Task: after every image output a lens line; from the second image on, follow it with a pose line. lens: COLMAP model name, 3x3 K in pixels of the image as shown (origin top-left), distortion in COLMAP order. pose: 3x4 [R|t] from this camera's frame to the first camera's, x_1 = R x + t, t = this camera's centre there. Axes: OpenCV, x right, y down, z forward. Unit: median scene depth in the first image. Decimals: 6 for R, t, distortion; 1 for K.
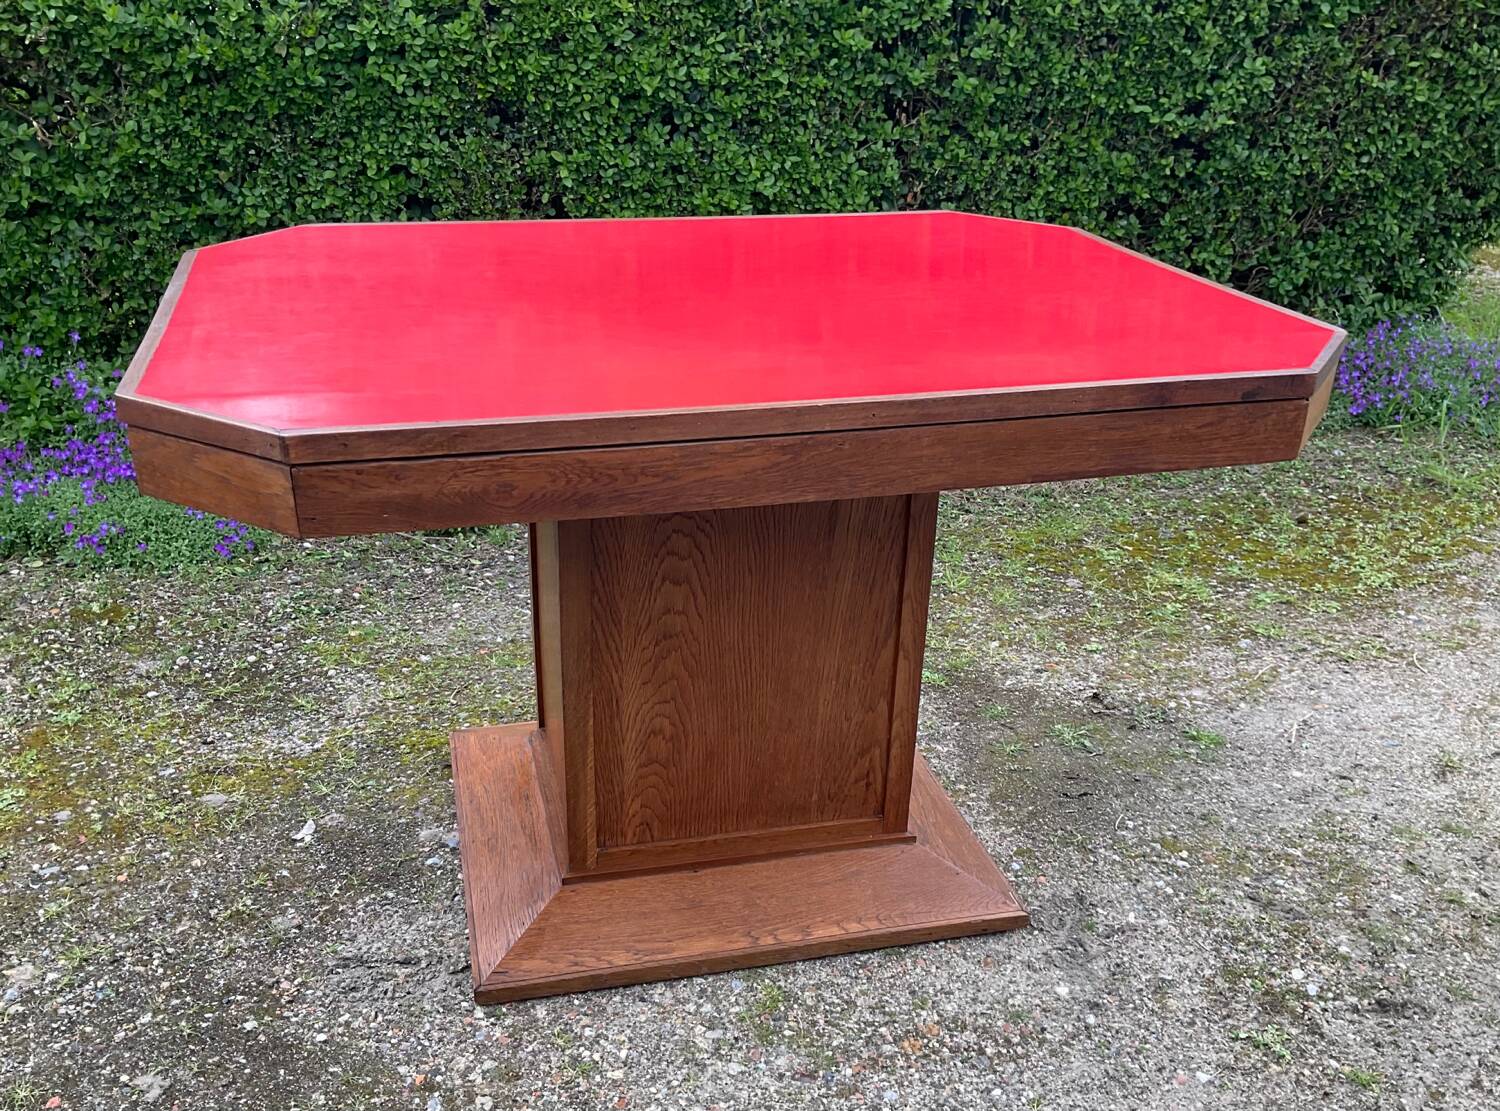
lens RADIAL K [[1388.1, 0, 744.7], [0, 1388.1, 625.1], [0, 0, 1]] dist [0.015824, 0.000000]
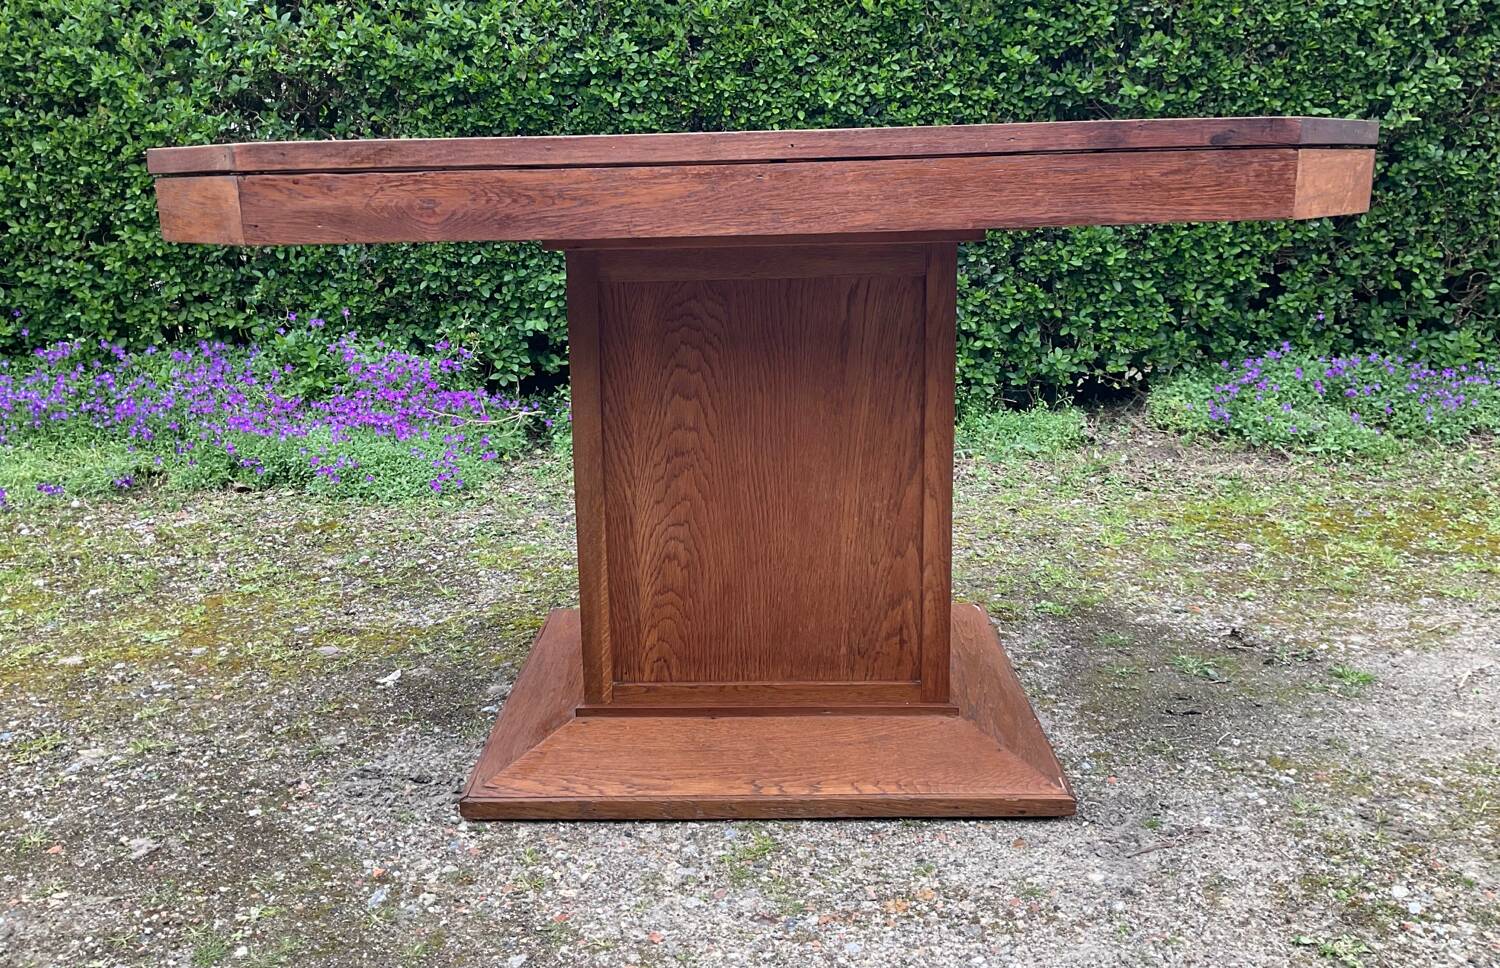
lens RADIAL K [[1263.2, 0, 740.6], [0, 1263.2, 398.7], [0, 0, 1]] dist [0.026954, -0.063255]
pose [[0.964369, 0.005690, -0.264498, 0.211791], [-0.075041, 0.964590, -0.252853, 0.182861], [0.253693, 0.263692, 0.930648, 0.129440]]
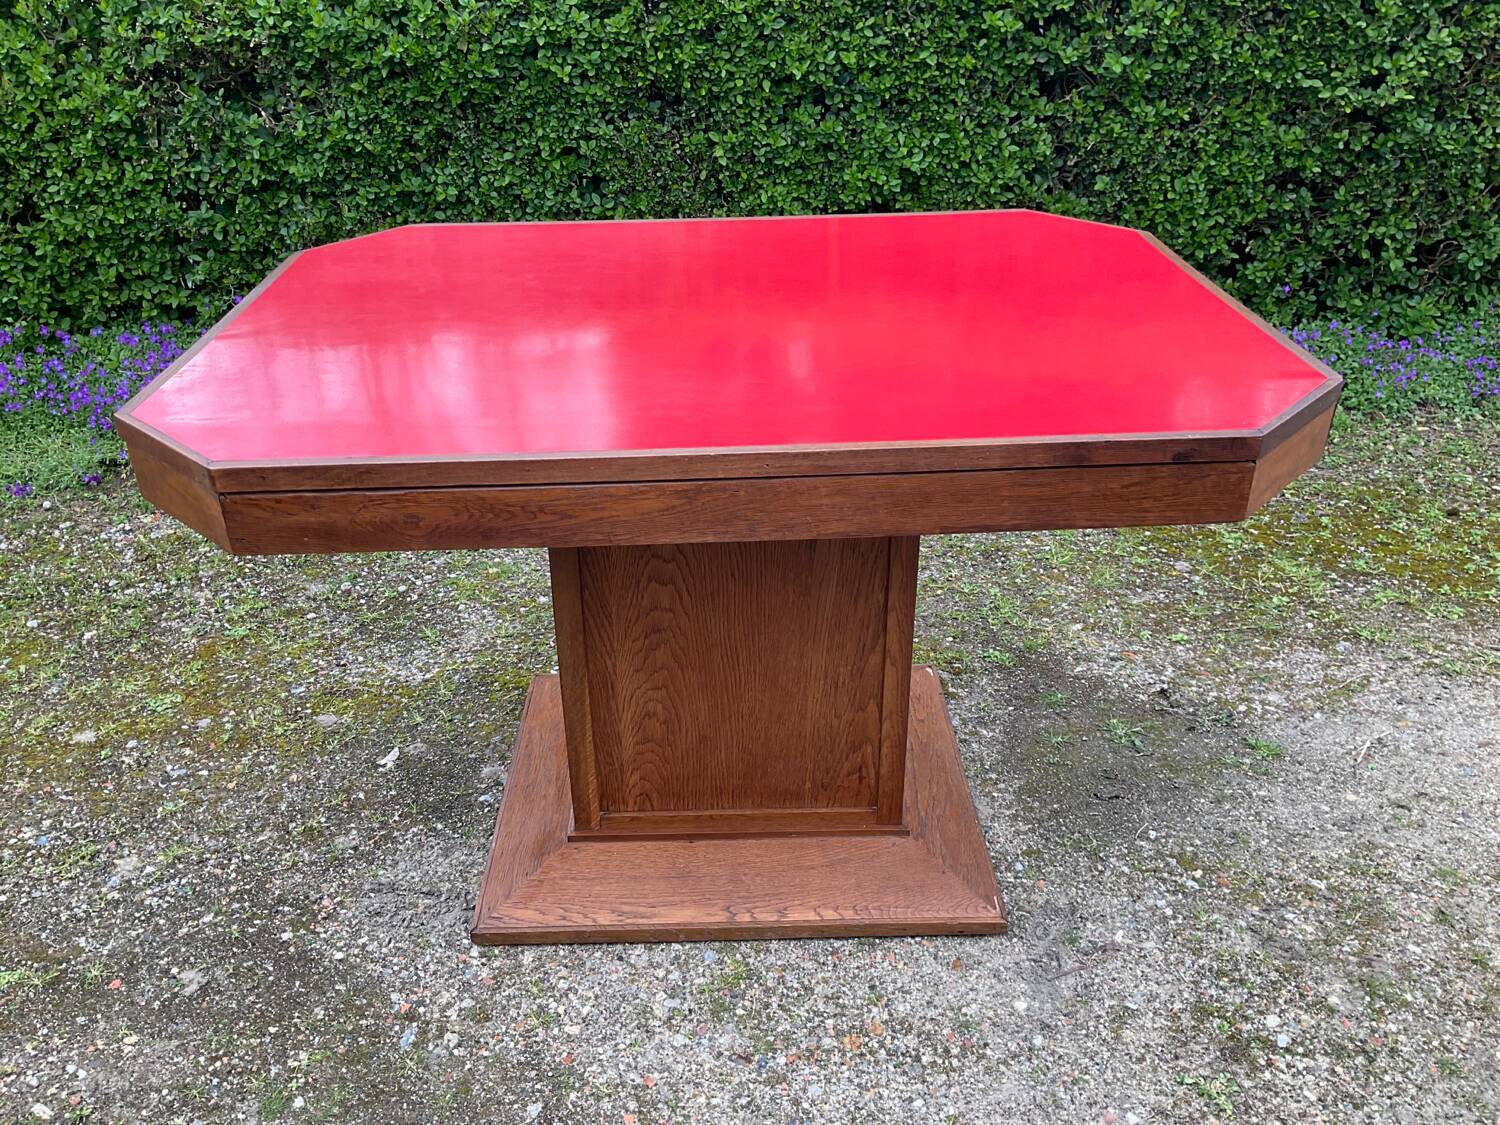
lens RADIAL K [[1258.0, 0, 743.5], [0, 1258.0, 568.9], [0, 0, 1]] dist [0.044704, -0.107877]
pose [[0.973499, 0.073014, -0.216724, 0.198543], [-0.063907, 0.996765, 0.048748, -0.083185], [0.219582, -0.033606, 0.975015, 0.062994]]
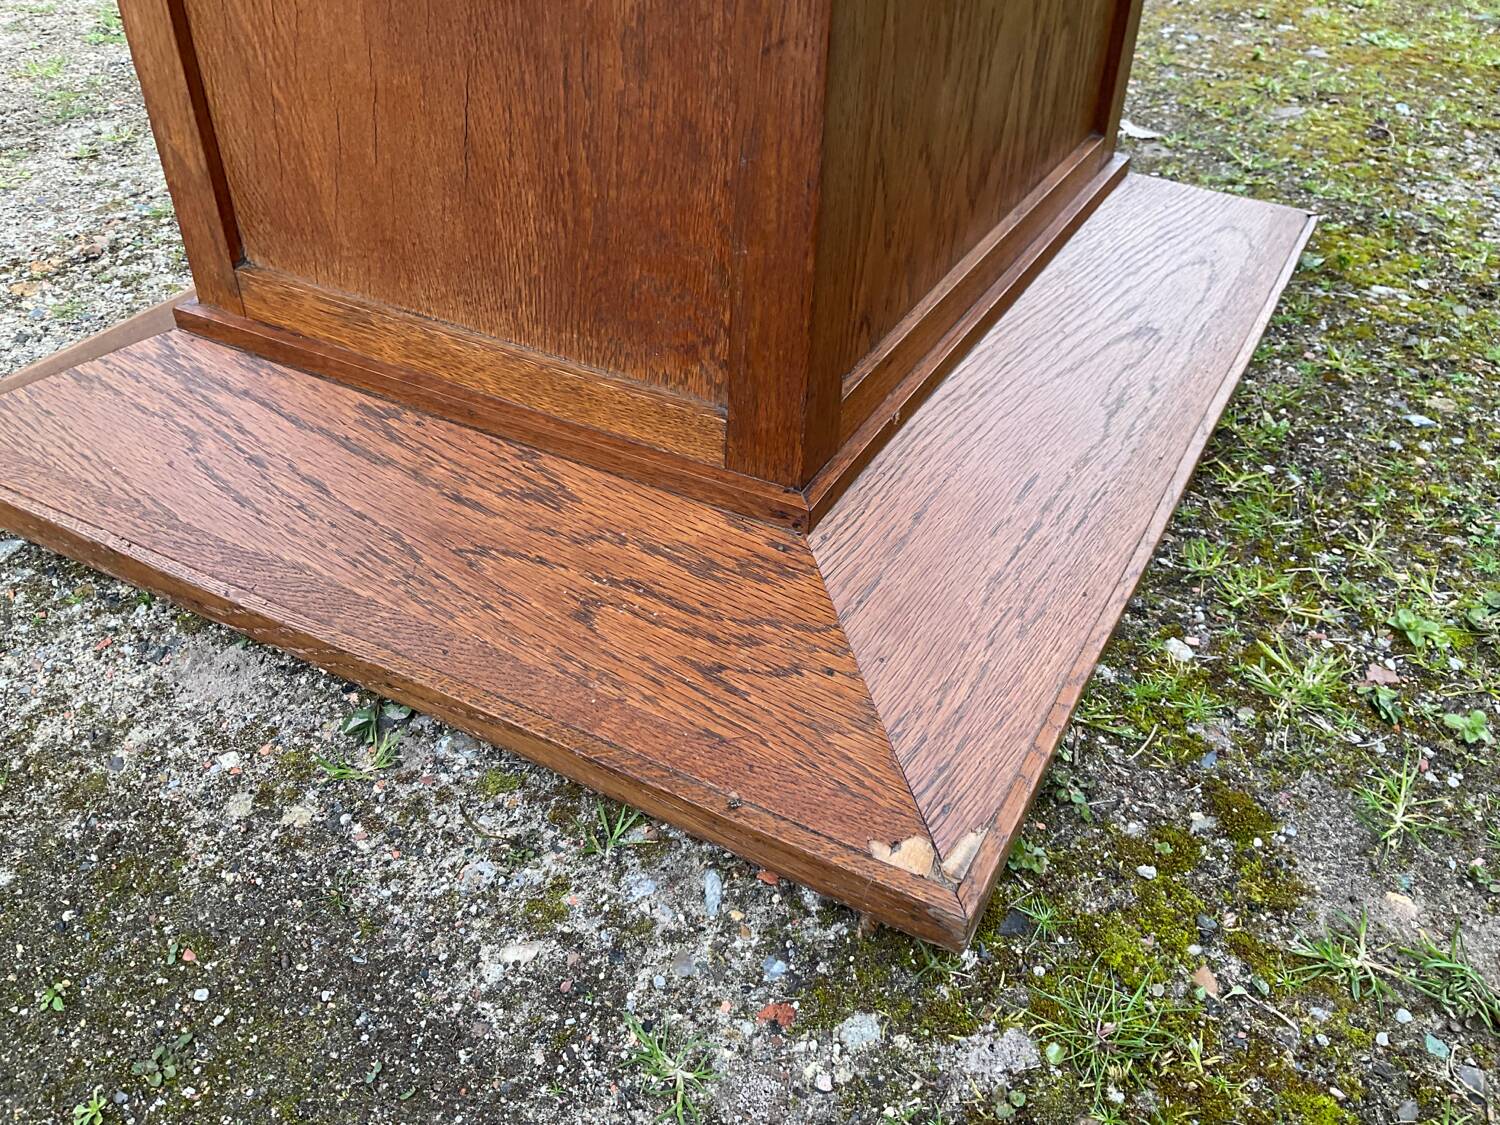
lens RADIAL K [[1258.0, 0, 740.0], [0, 1258.0, 545.0], [0, 0, 1]] dist [0.044704, -0.107877]
pose [[-0.688791, 0.407106, -0.599860, 0.263049], [-0.351958, 0.535601, 0.767631, -0.146819], [0.633793, 0.739862, -0.225633, 1.268336]]
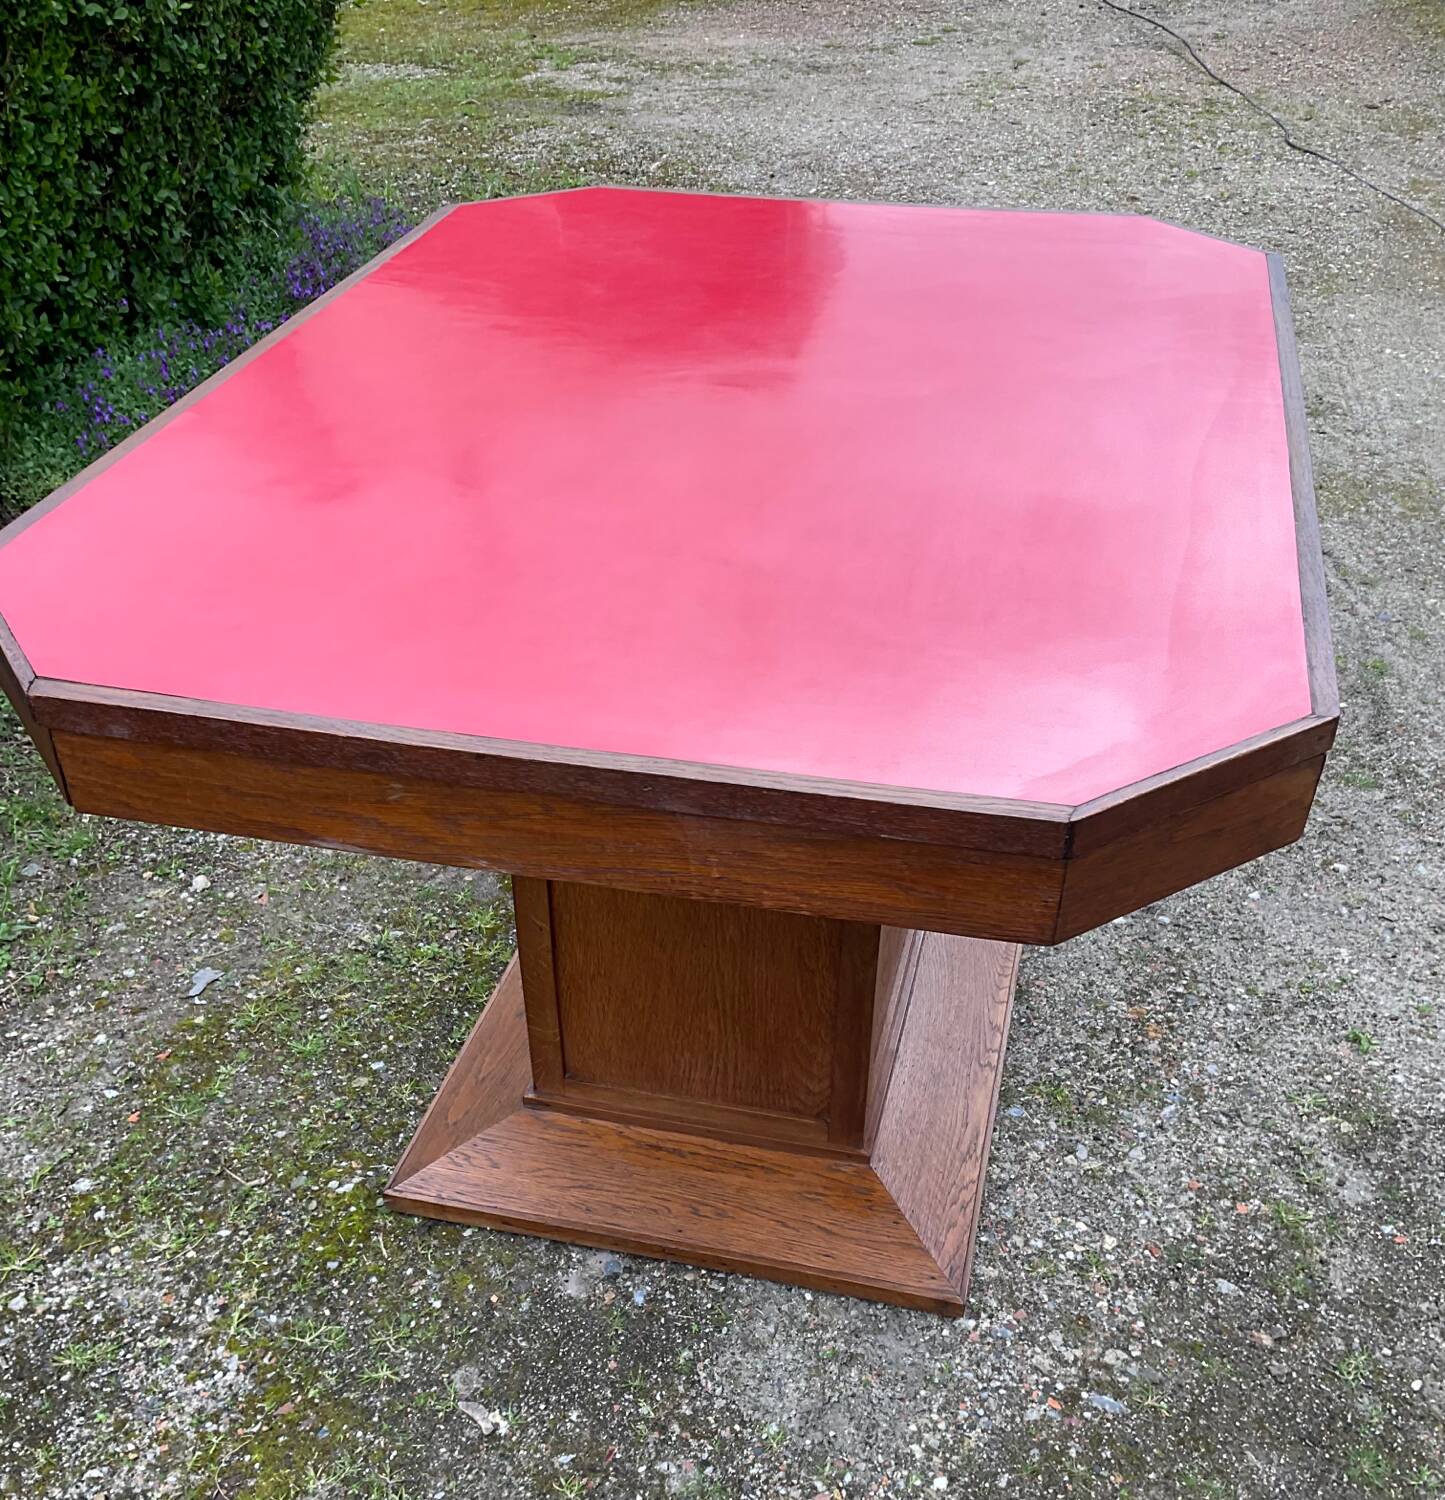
lens RADIAL K [[1618.0, 0, 736.5], [0, 1618.0, 939.2], [0, 0, 1]] dist [0.033037, 0.000000]
pose [[0.463138, -0.567565, 0.680715, -0.717355], [0.404040, 0.818807, 0.407806, -0.328138], [-0.788831, 0.086166, 0.608540, 0.459586]]
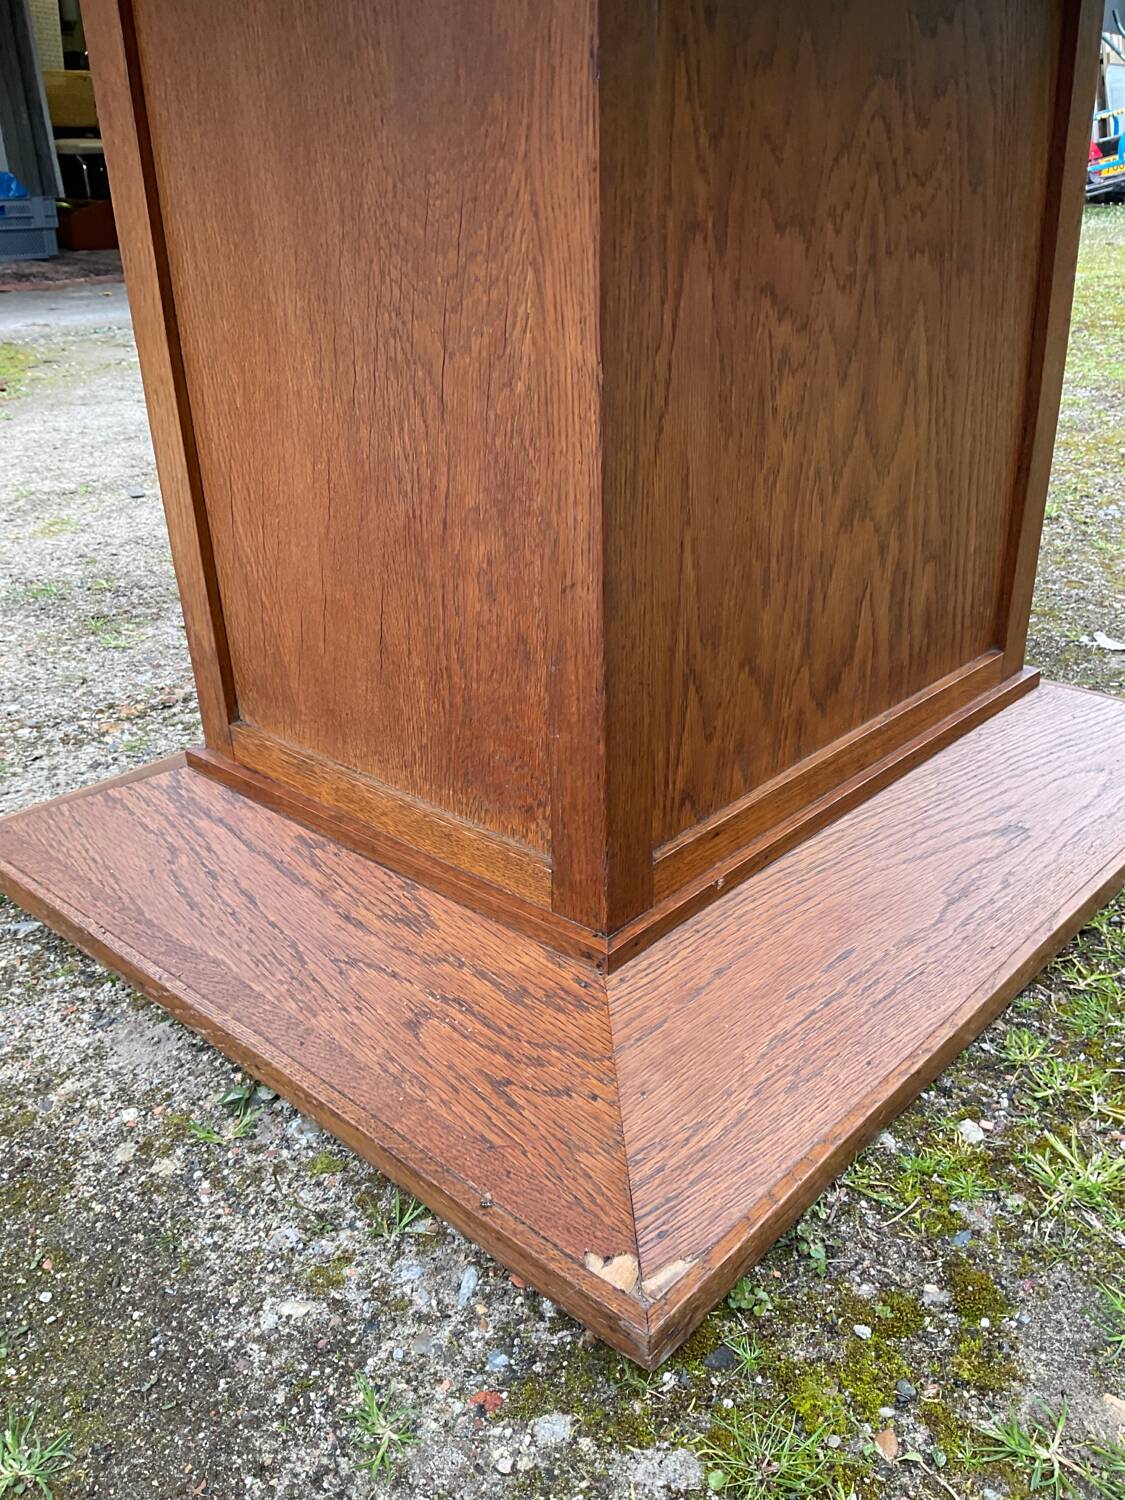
lens RADIAL K [[1258.0, 0, 556.2], [0, 1258.0, 704.1], [0, 0, 1]] dist [0.044704, -0.107877]
pose [[-0.844266, 0.209491, -0.493284, 0.239140], [-0.232148, 0.686643, 0.688934, -0.209227], [0.483035, 0.696158, -0.531076, 1.332606]]
